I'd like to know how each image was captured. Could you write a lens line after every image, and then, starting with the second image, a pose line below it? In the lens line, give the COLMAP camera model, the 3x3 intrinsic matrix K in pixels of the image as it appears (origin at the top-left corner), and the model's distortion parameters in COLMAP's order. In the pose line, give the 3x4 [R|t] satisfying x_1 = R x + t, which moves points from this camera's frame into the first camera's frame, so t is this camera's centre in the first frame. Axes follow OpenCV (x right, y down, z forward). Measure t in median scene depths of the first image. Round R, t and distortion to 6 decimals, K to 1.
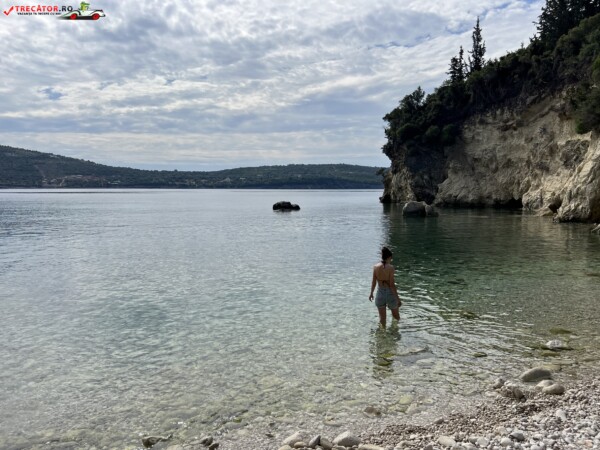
lens RADIAL K [[452.1, 0, 303.5], [0, 452.1, 228.5], [0, 0, 1]] dist [0.057804, -0.069520]
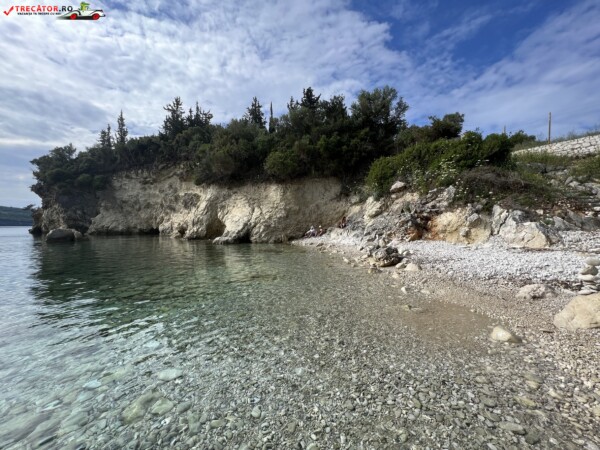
lens RADIAL K [[240.4, 0, 299.9], [0, 240.4, 225.9], [0, 0, 1]] dist [-0.000229, -0.000133]
pose [[0.547986, 0.002122, 0.836485, 0.046565], [0.073089, 0.996051, -0.050408, 0.003601], [-0.833288, 0.088761, 0.545667, 0.123942]]
